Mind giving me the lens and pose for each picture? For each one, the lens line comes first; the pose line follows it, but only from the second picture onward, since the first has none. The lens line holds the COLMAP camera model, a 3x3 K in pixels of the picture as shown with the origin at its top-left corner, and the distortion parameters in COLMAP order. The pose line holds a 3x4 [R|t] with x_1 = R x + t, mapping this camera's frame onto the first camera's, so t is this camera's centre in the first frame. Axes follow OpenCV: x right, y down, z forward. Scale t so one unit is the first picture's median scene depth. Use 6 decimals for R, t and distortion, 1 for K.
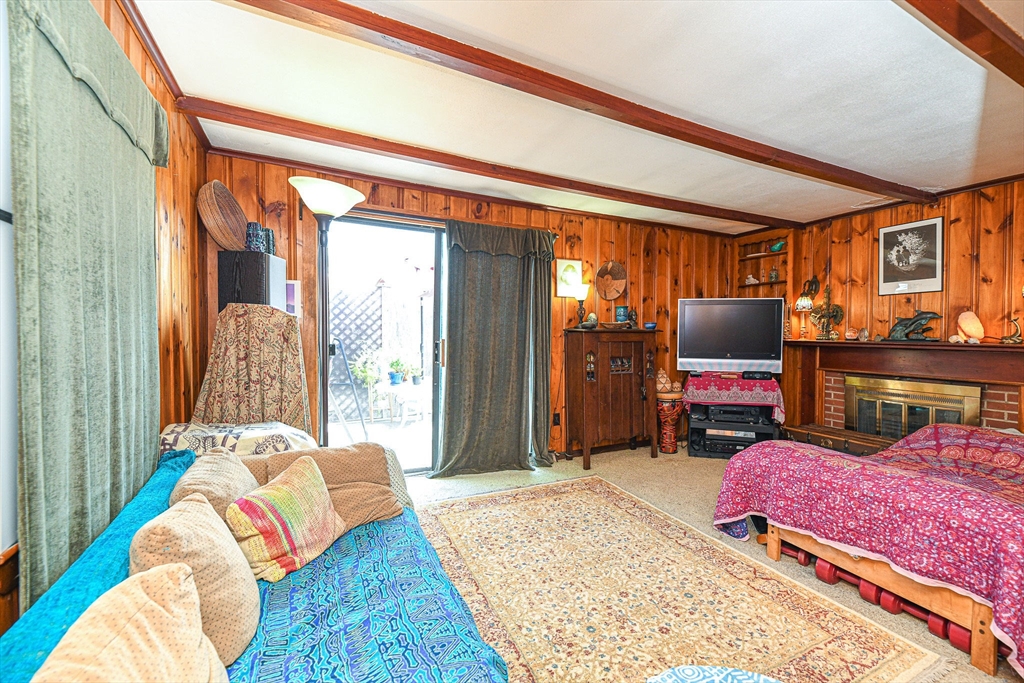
lens RADIAL K [[438.6, 0, 544.9], [0, 438.6, 343.2], [0, 0, 1]] dist [0.001057, -0.005191]
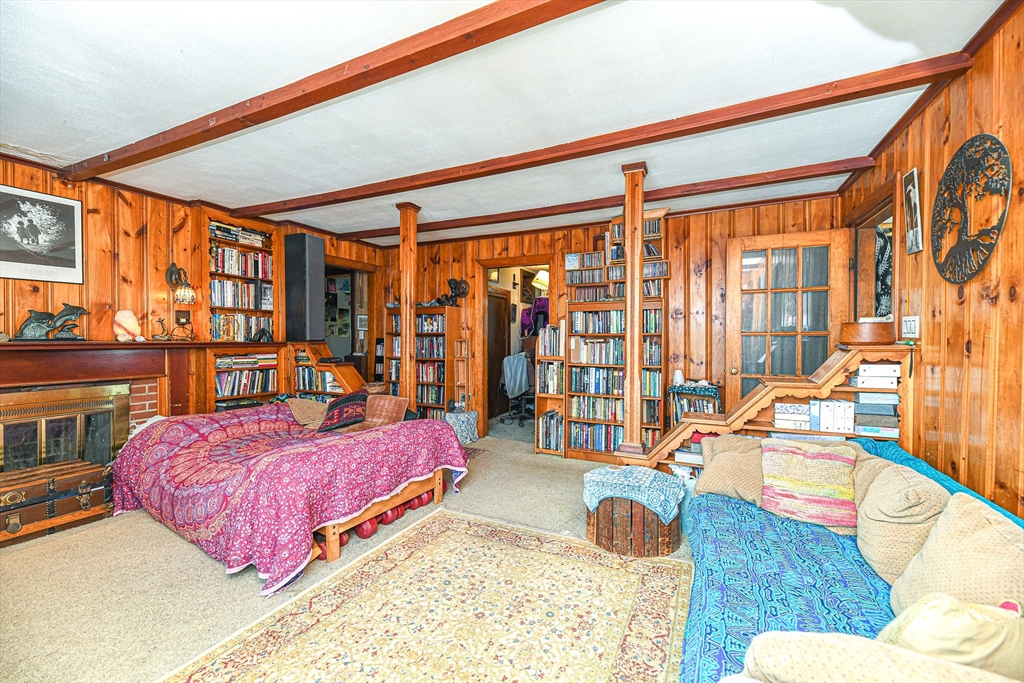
lens RADIAL K [[413.0, 0, 512.4], [0, 413.0, 342.2], [0, 0, 1]] dist [0.002109, -0.004112]
pose [[-0.601163, -0.019994, 0.798877, -0.321594], [0.008145, 0.999482, 0.031144, -0.020327], [-0.799085, 0.025229, -0.600688, 0.849845]]
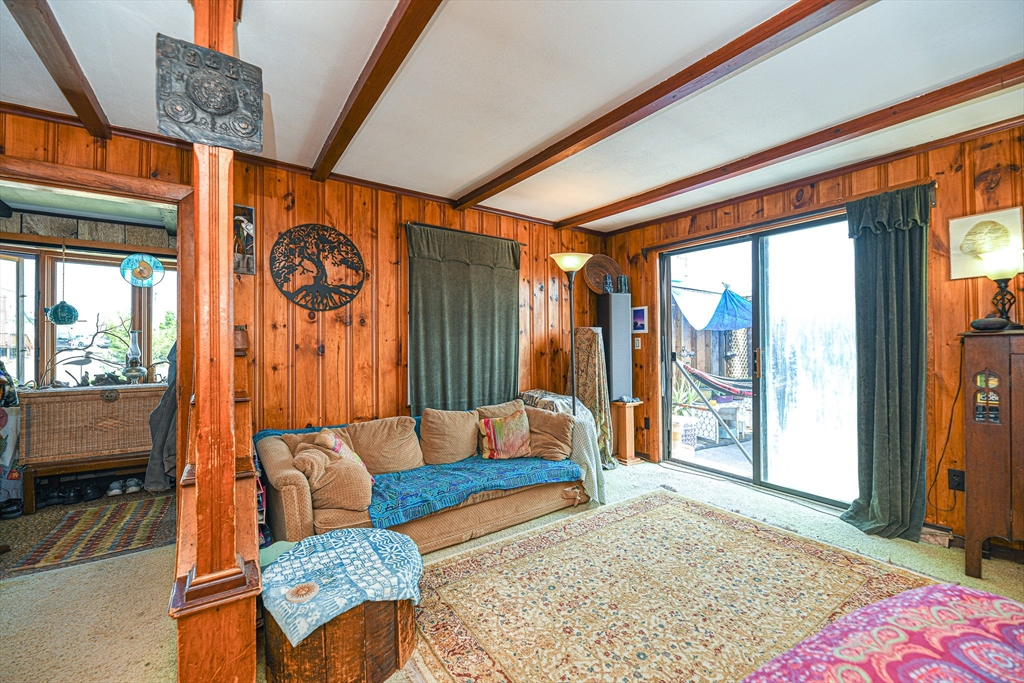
lens RADIAL K [[413.0, 0, 512.4], [0, 413.0, 342.2], [0, 0, 1]] dist [0.002109, -0.004112]
pose [[0.128439, -0.014628, -0.991610, 0.627592], [-0.013672, 0.999770, -0.016519, -0.000269], [0.991623, 0.015679, 0.128210, 0.377831]]
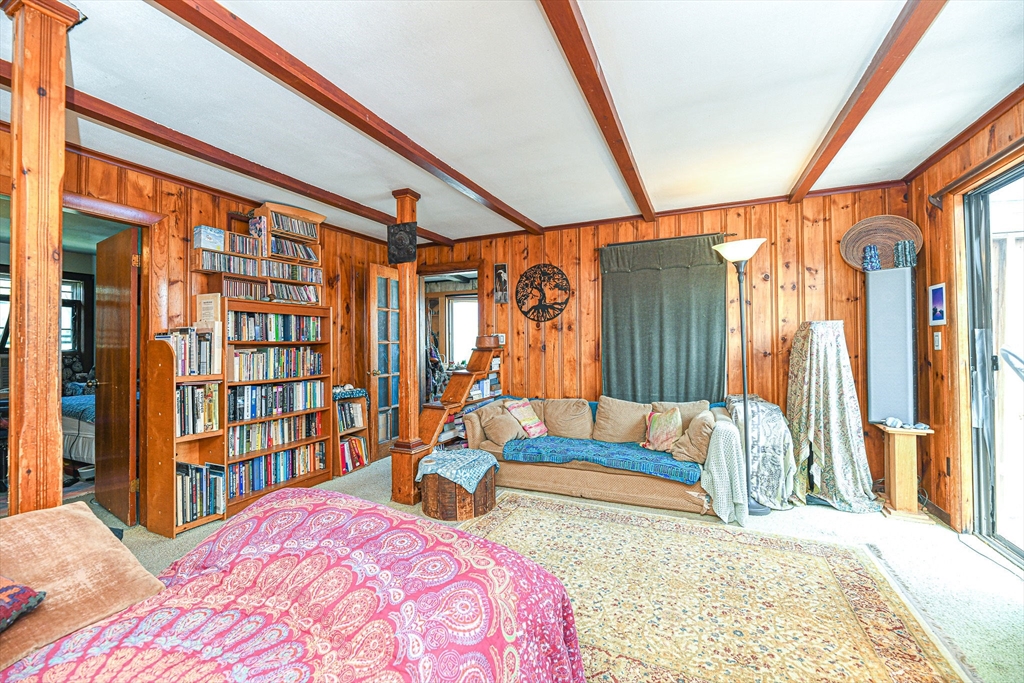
lens RADIAL K [[413.0, 0, 512.4], [0, 413.0, 342.2], [0, 0, 1]] dist [0.002109, -0.004112]
pose [[-0.788765, -0.005719, -0.614668, 0.588069], [-0.010461, 0.999937, 0.004120, -0.014487], [0.614605, 0.009680, -0.788775, 1.027835]]
